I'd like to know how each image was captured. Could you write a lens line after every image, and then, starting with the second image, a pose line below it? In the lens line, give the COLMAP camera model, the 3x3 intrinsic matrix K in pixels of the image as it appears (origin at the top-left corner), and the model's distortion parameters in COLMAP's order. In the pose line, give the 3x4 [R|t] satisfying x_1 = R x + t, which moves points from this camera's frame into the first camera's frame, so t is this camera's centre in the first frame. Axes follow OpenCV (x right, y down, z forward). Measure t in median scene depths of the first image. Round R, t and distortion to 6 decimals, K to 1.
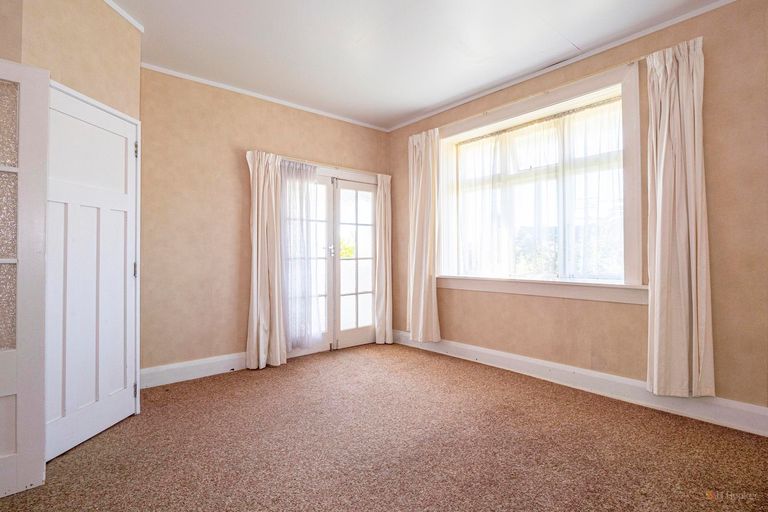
lens RADIAL K [[375.8, 0, 384.7], [0, 375.8, 255.3], [0, 0, 1]] dist [-0.002877, 0.000531]
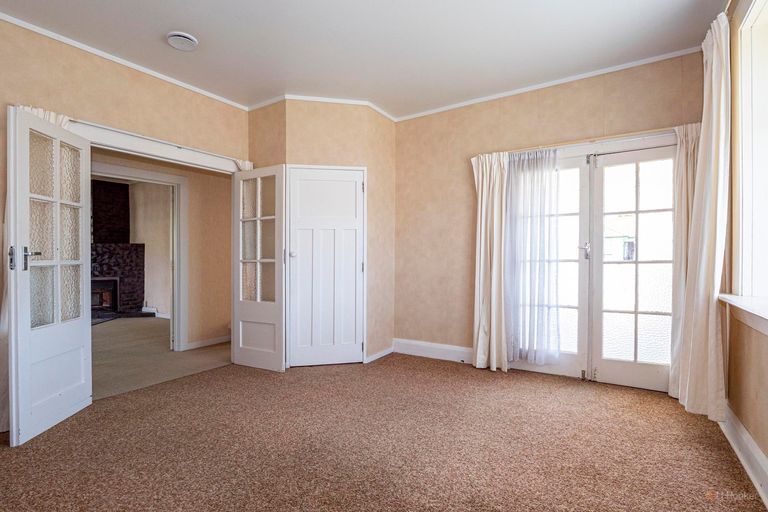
lens RADIAL K [[375.8, 0, 385.5], [0, 375.8, 261.1], [0, 0, 1]] dist [-0.002877, 0.000531]
pose [[0.296958, 0.011034, -0.954827, 0.559416], [0.002553, 0.999920, 0.012349, -0.003067], [0.954887, -0.006105, 0.296906, 0.446508]]
